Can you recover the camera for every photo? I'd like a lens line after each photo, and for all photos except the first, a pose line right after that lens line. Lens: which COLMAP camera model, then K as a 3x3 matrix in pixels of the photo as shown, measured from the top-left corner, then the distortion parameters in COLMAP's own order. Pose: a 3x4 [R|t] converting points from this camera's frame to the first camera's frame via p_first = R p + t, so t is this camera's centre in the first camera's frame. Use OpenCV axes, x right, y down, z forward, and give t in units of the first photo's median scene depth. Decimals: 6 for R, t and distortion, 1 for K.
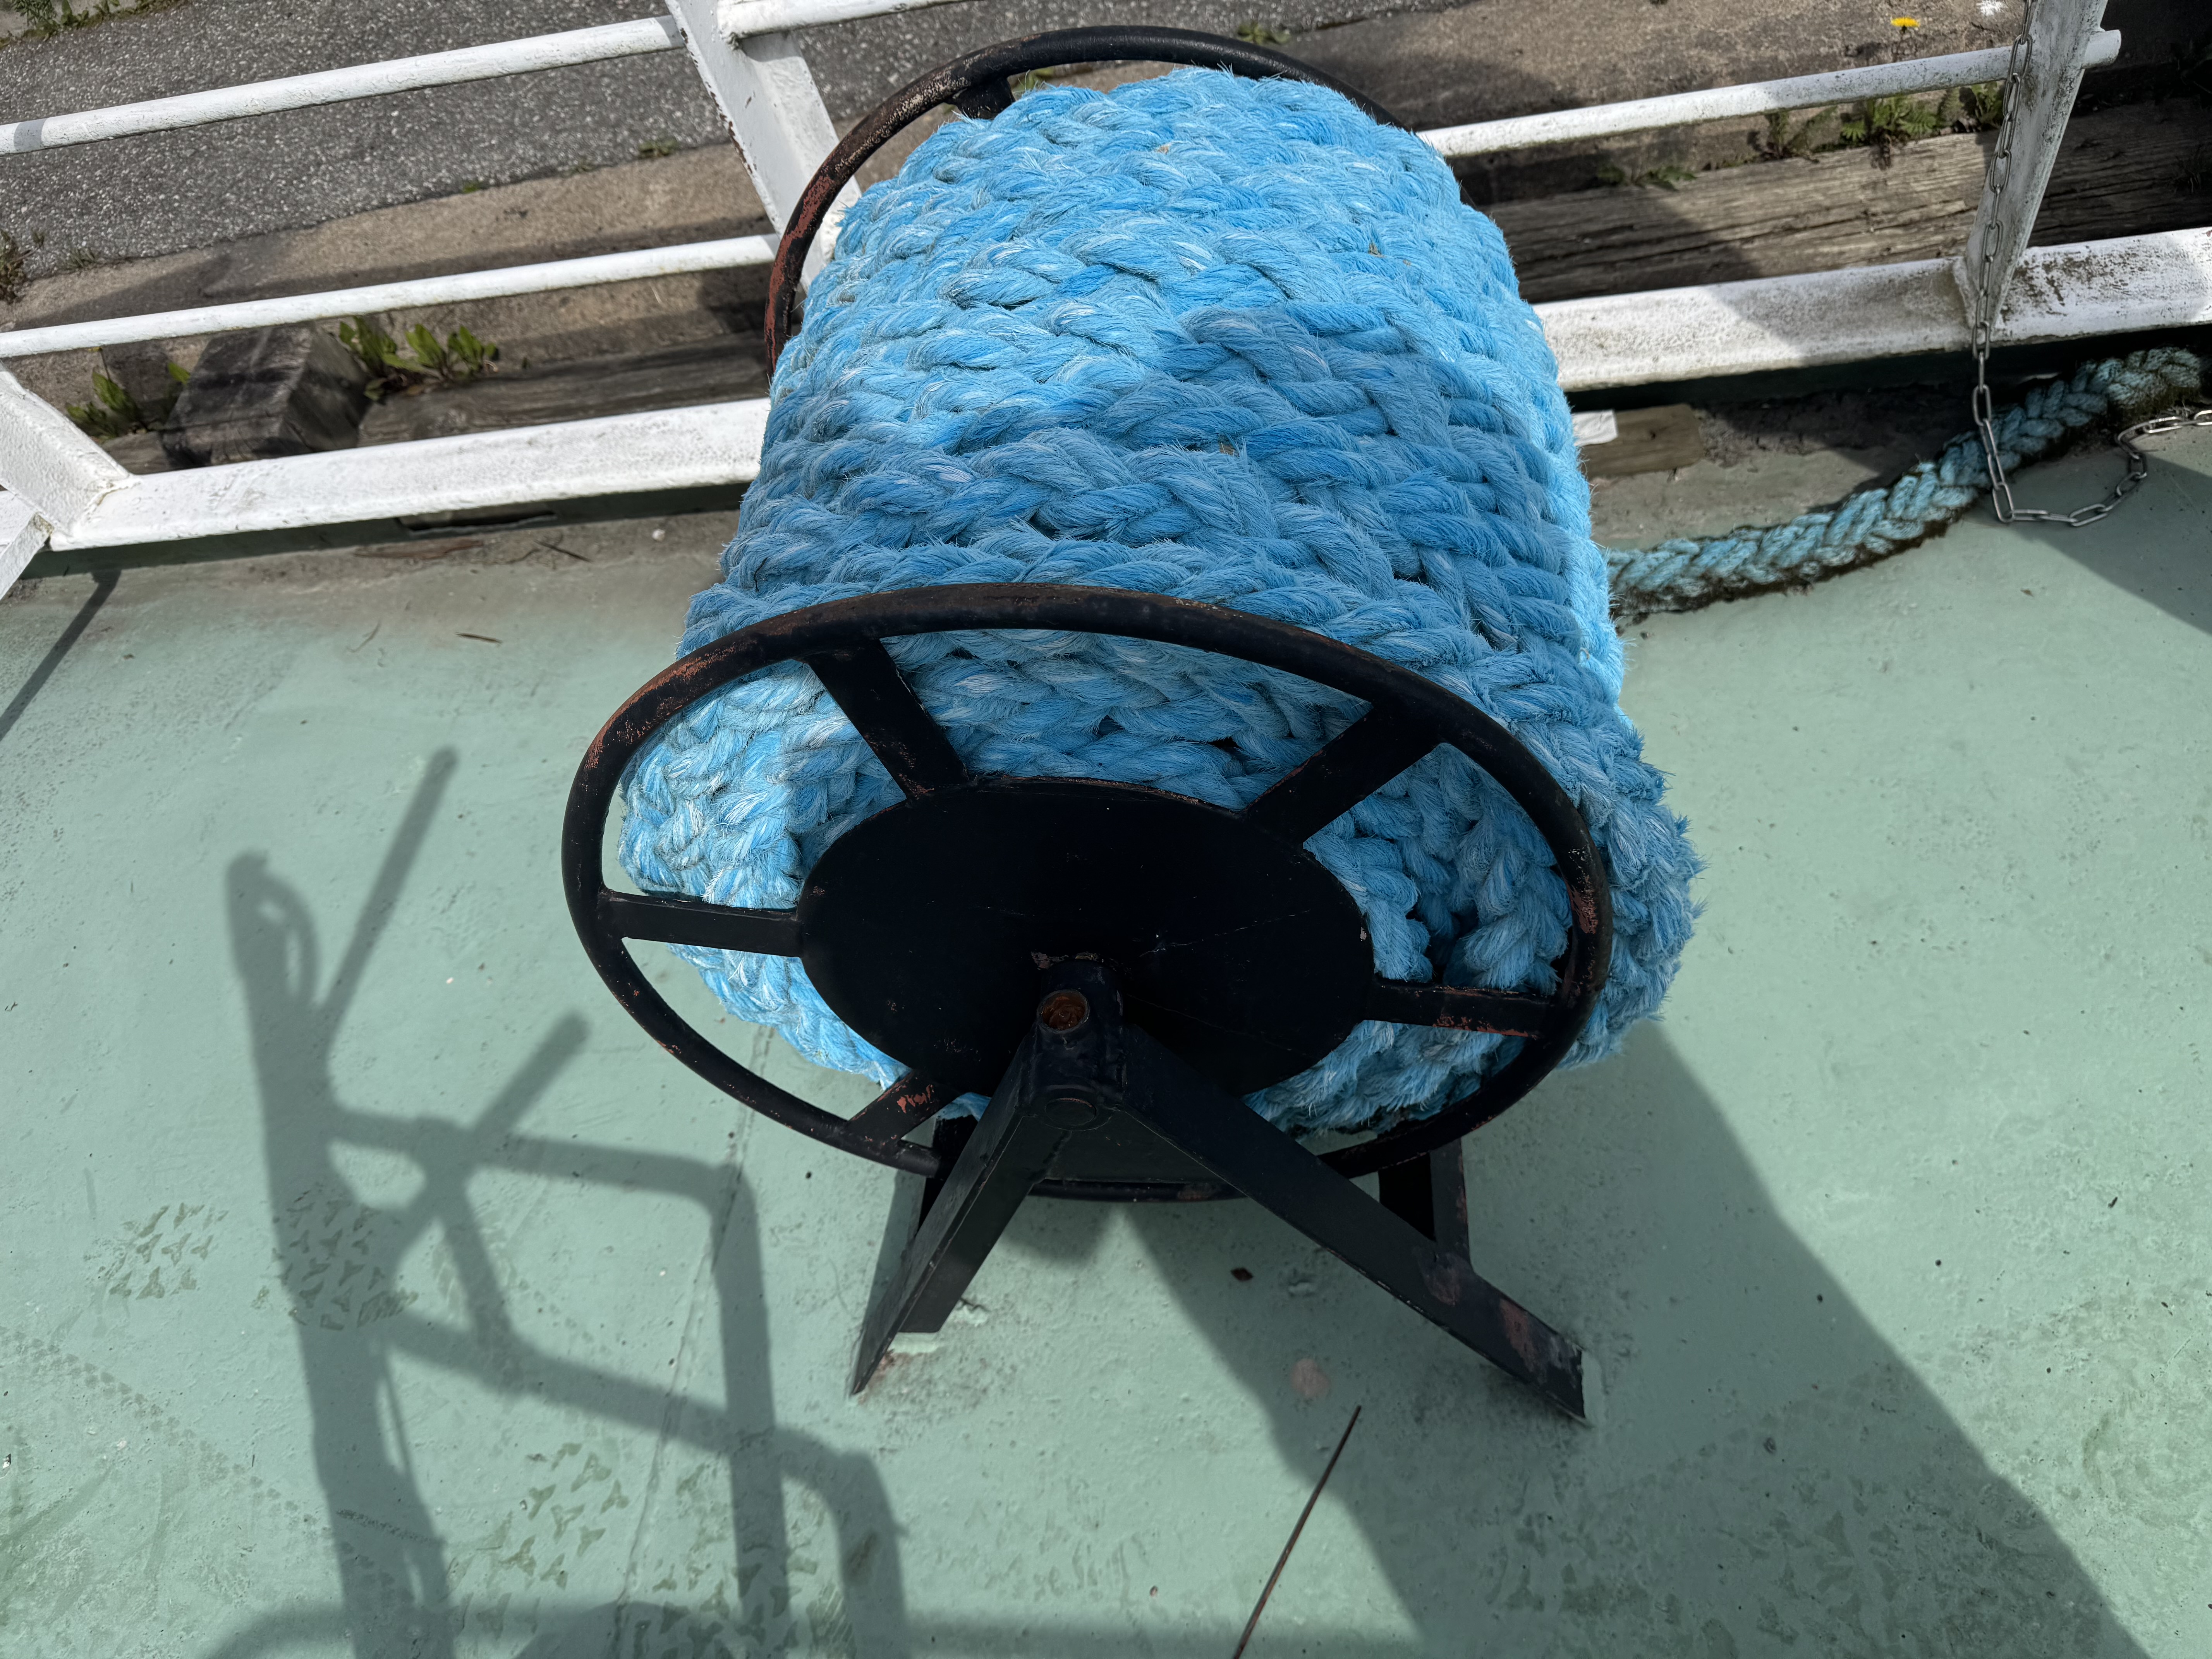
lens RADIAL K [[1584.3, 0, 1108.1], [0, 1584.3, 842.8], [0, 0, 1]] dist [0.031399, -0.058540]
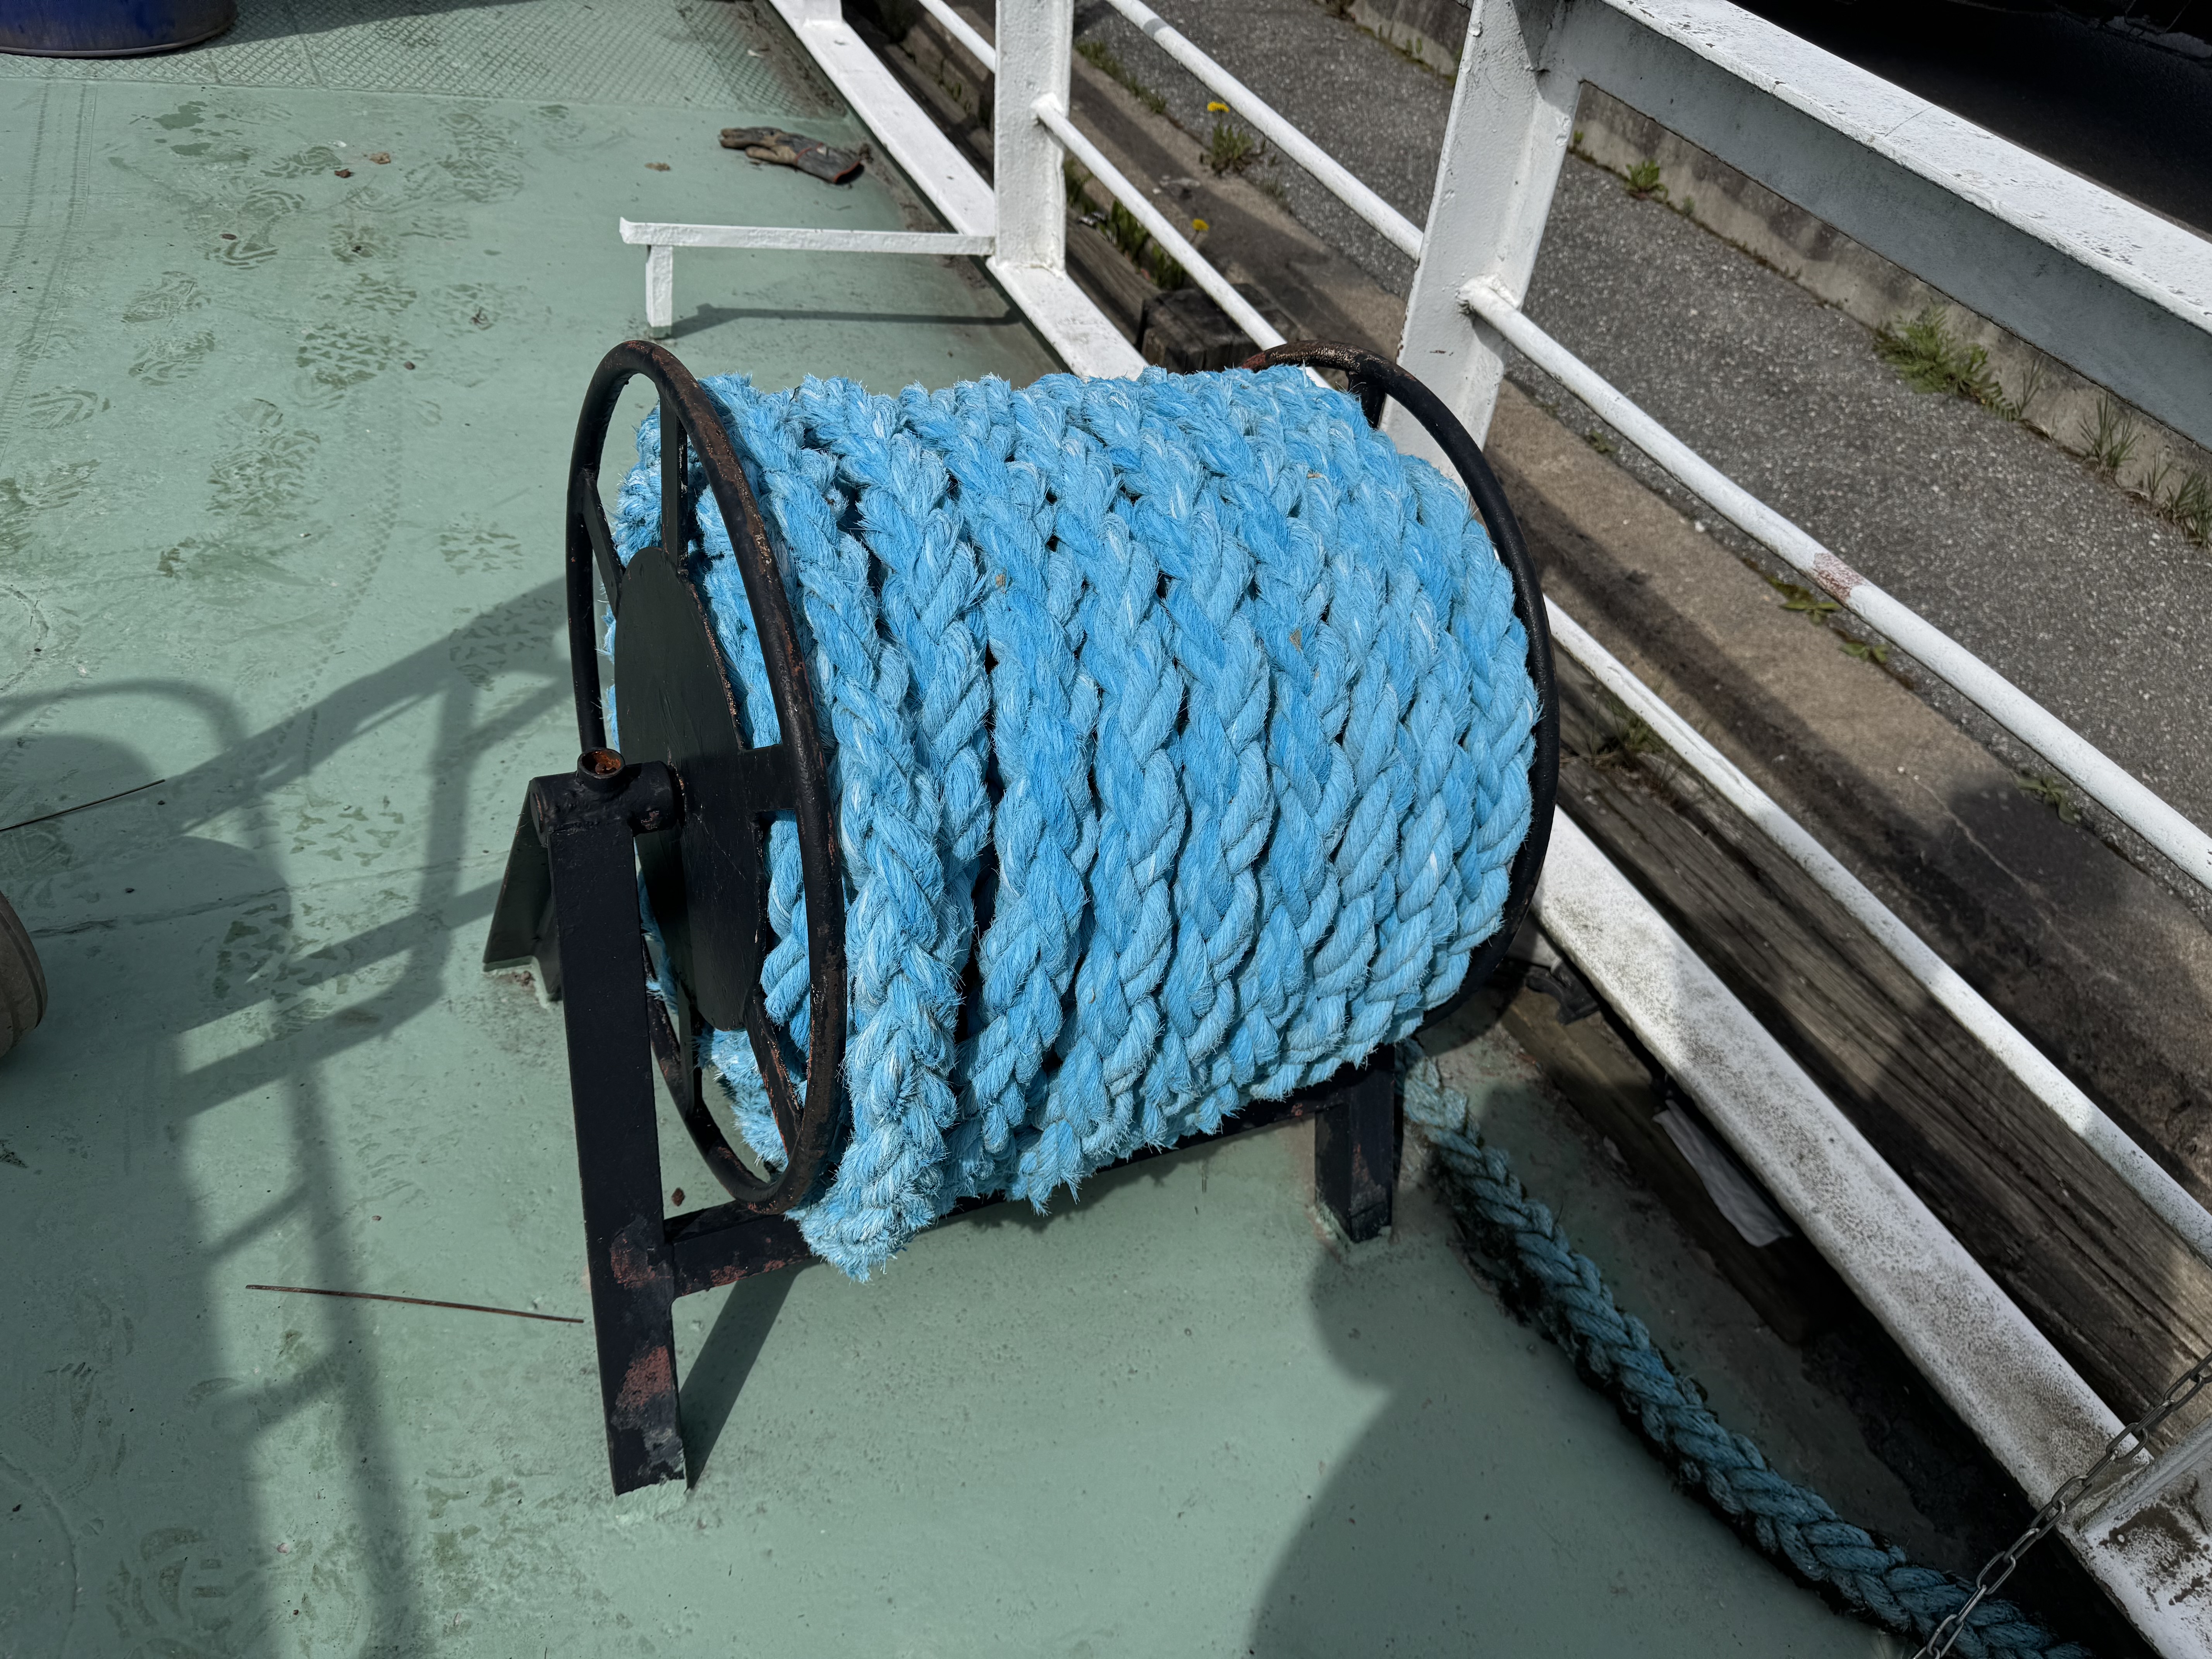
lens RADIAL K [[1584.3, 0, 1113.1], [0, 1584.3, 849.7], [0, 0, 1]] dist [0.031399, -0.058540]
pose [[0.456729, 0.783139, -0.422009, 0.473368], [-0.842977, 0.532560, 0.075960, -0.182120], [0.284232, 0.321050, 0.903404, 0.017786]]
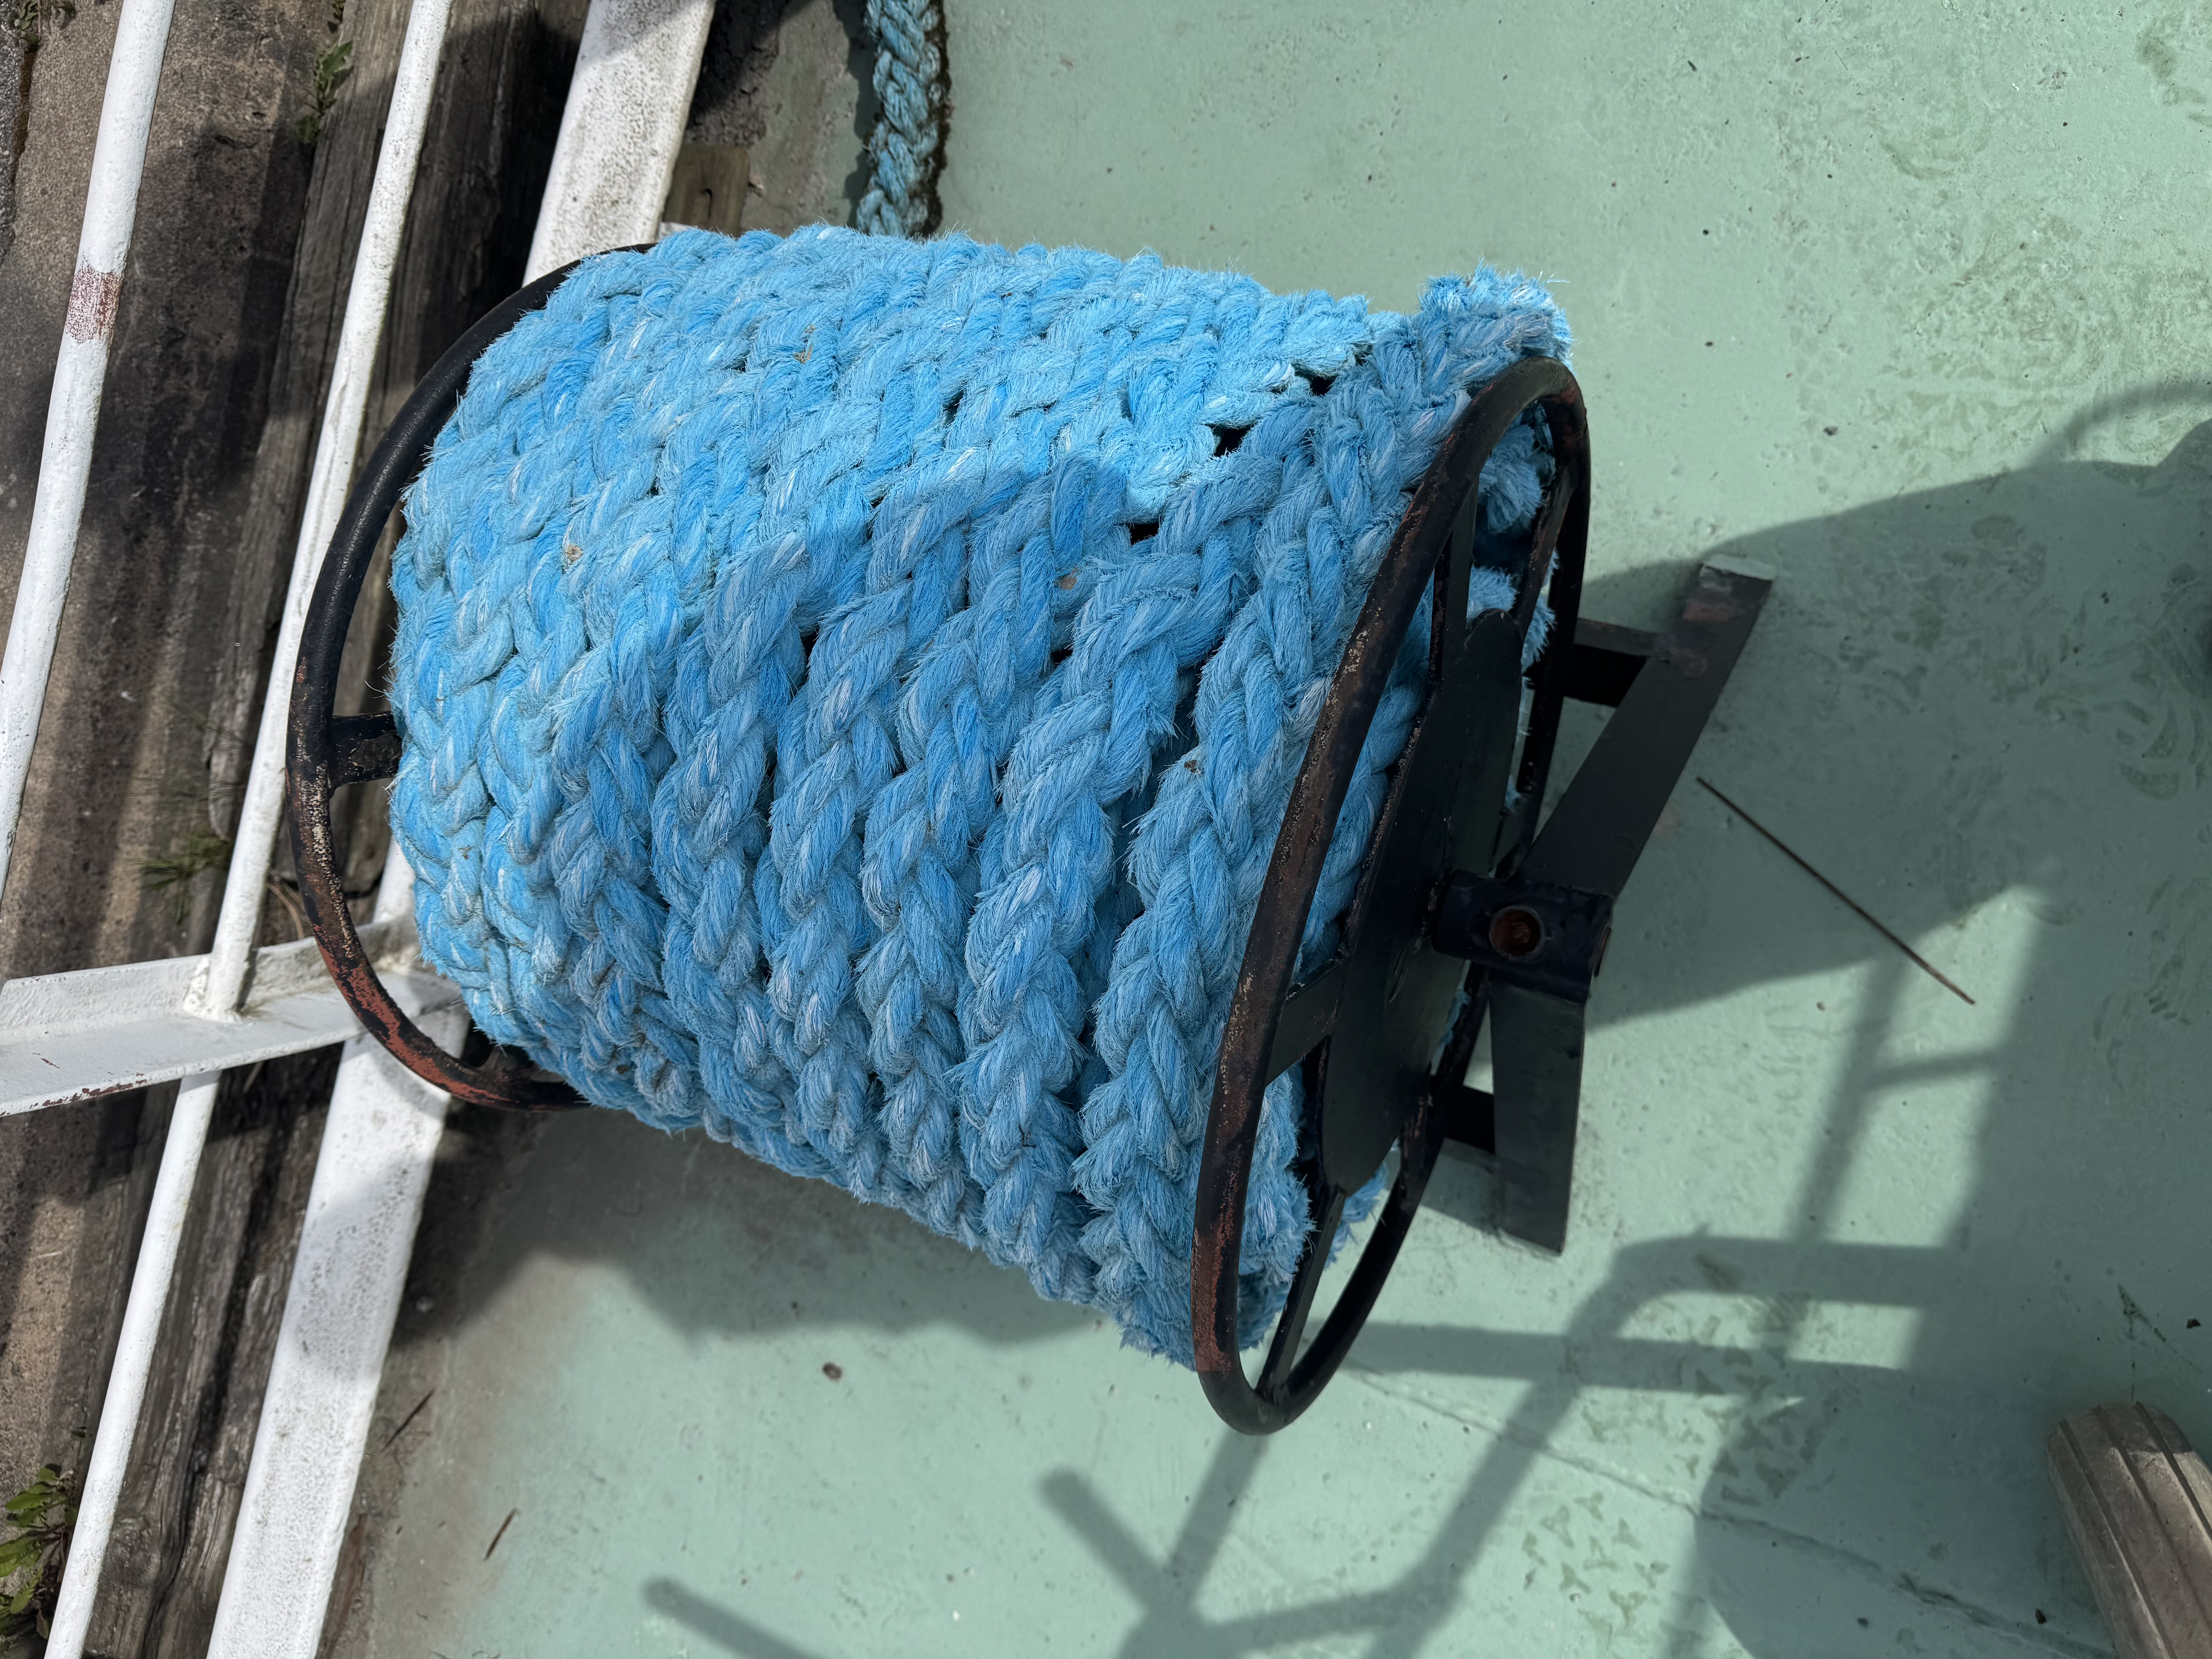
lens RADIAL K [[1584.3, 0, 1112.4], [0, 1584.3, 833.7], [0, 0, 1]] dist [0.031399, -0.058540]
pose [[0.245610, -0.959640, 0.136990, -0.107435], [0.916939, 0.275841, 0.288332, -0.271397], [-0.314482, 0.054794, 0.947681, 0.102574]]
